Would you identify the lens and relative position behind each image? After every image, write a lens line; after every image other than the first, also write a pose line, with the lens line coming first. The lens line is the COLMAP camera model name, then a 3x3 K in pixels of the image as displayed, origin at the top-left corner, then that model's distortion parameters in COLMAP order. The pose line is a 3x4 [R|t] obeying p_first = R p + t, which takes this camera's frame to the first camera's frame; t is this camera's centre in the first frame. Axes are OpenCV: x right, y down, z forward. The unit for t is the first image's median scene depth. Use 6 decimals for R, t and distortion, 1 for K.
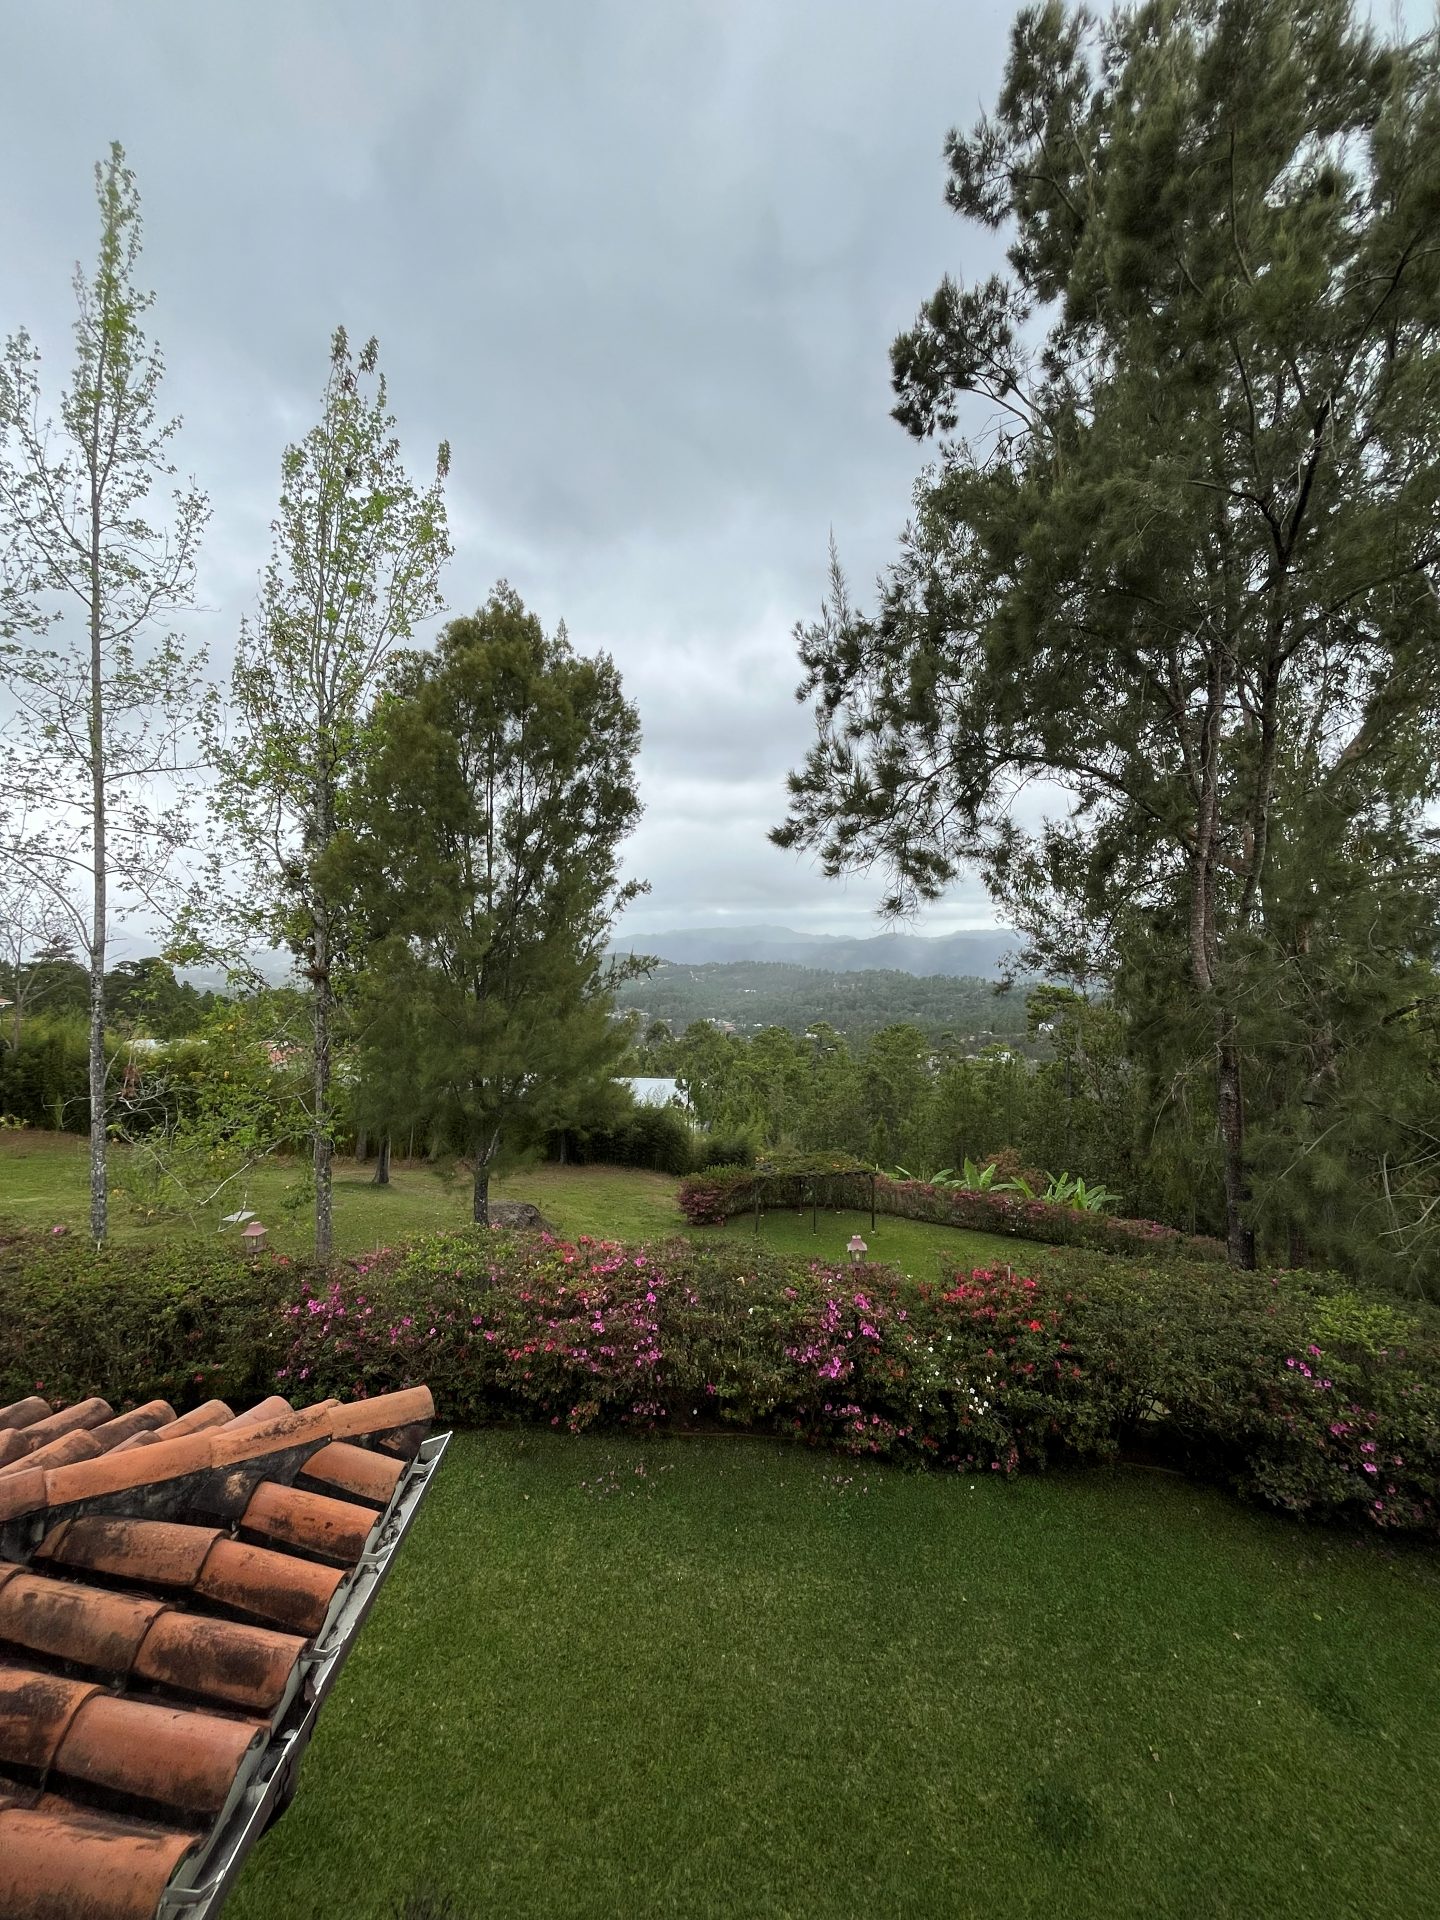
lens RADIAL K [[773.8, 0, 724.2], [0, 773.8, 961.8], [0, 0, 1]] dist [0.004360, -0.000193]
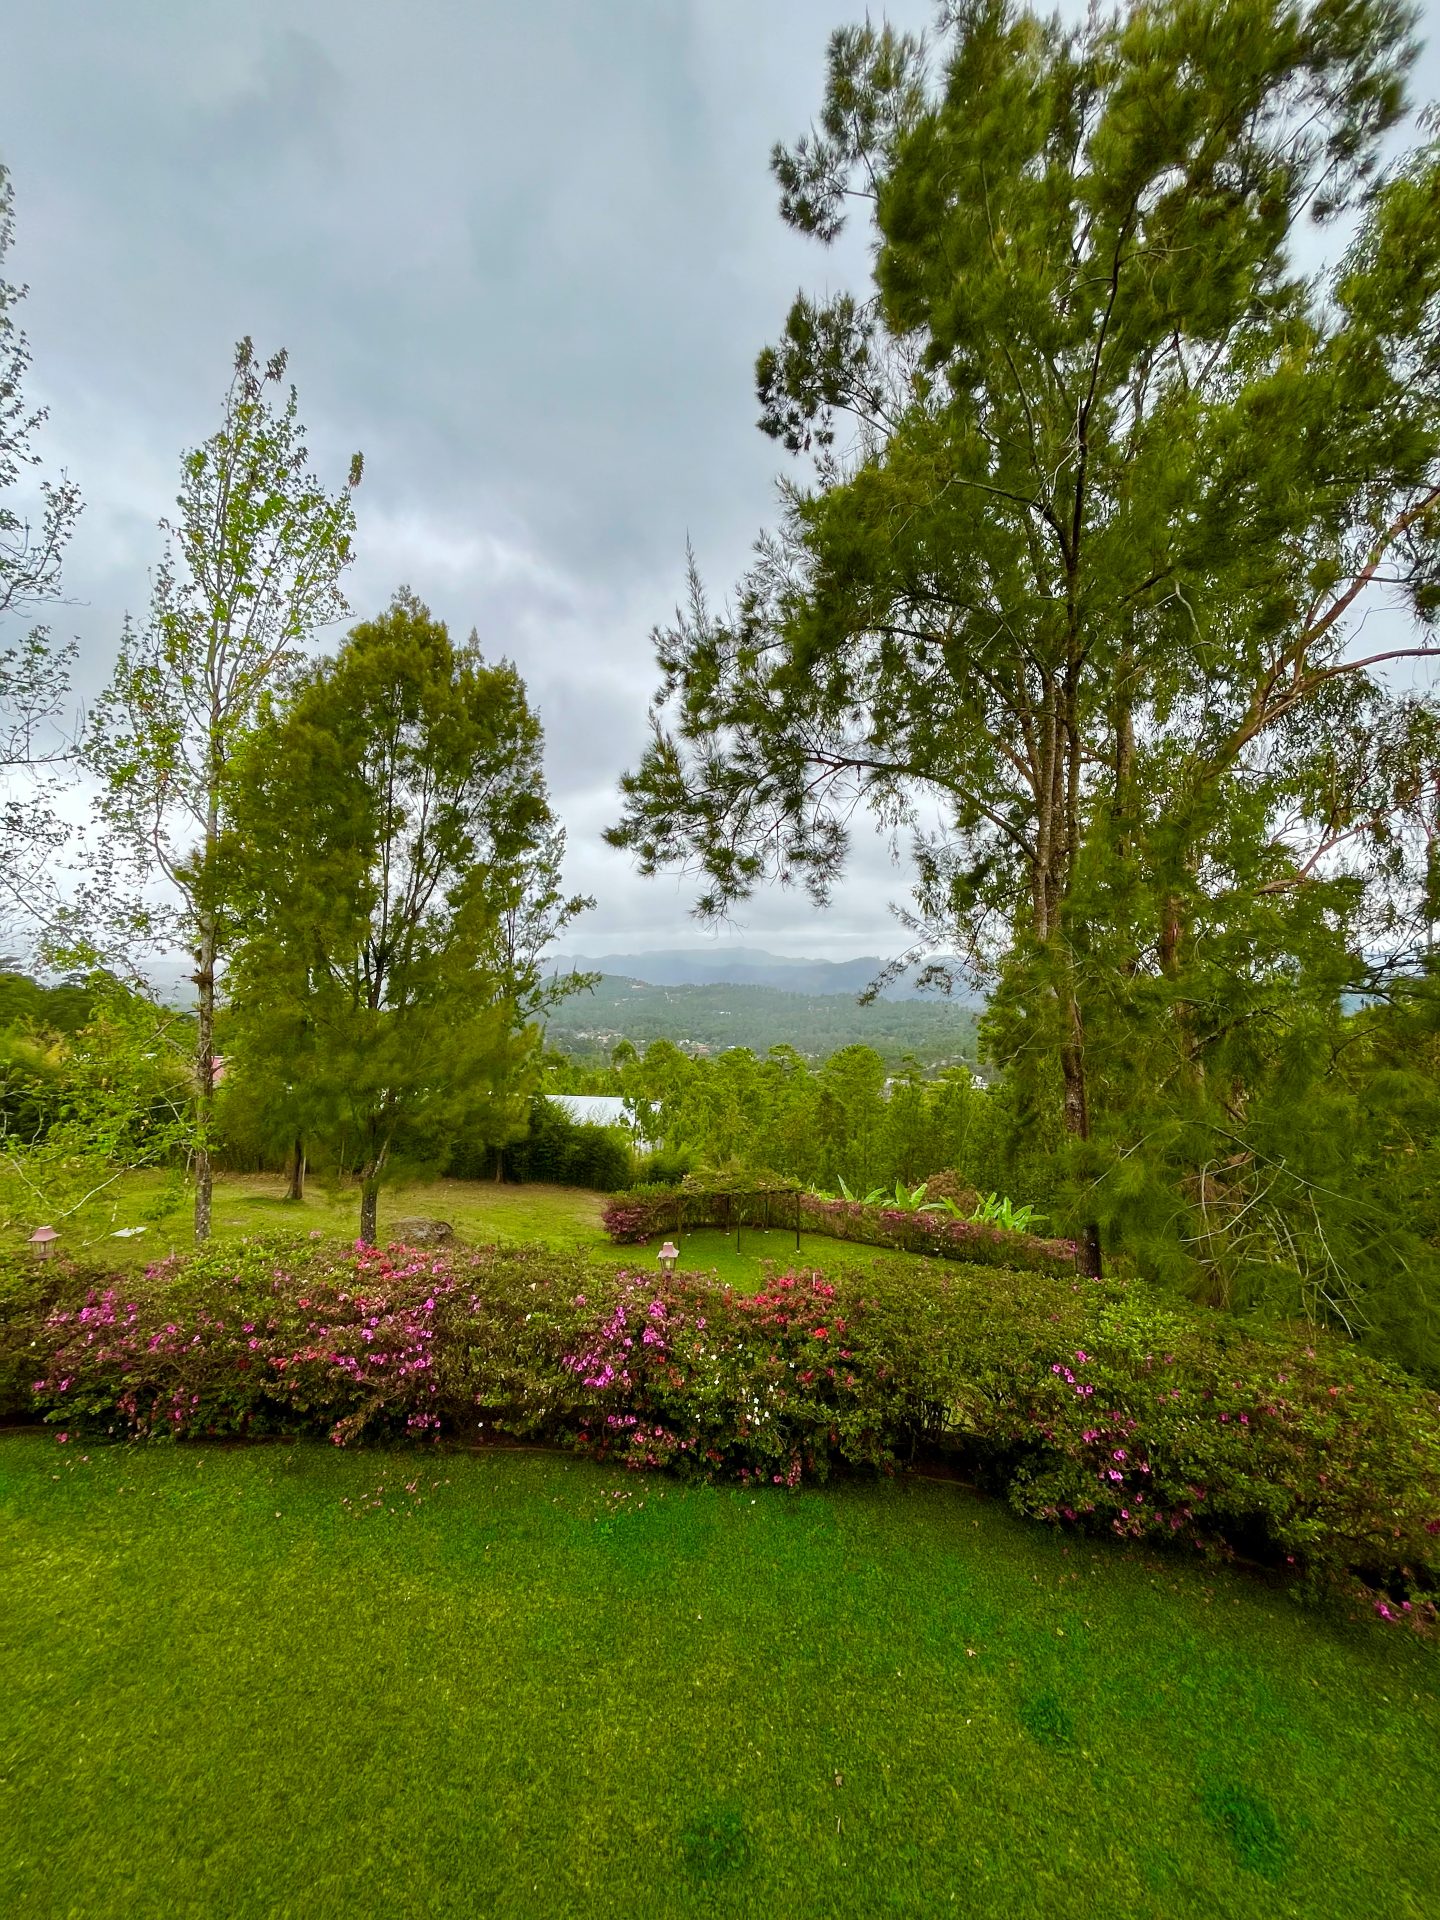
lens RADIAL K [[773.8, 0, 713.2], [0, 773.8, 962.4], [0, 0, 1]] dist [0.004360, -0.000193]
pose [[0.999586, 0.013447, 0.025439, 0.160462], [-0.012778, 0.999573, -0.026292, 0.021229], [-0.025782, 0.025956, 0.999331, 0.011888]]
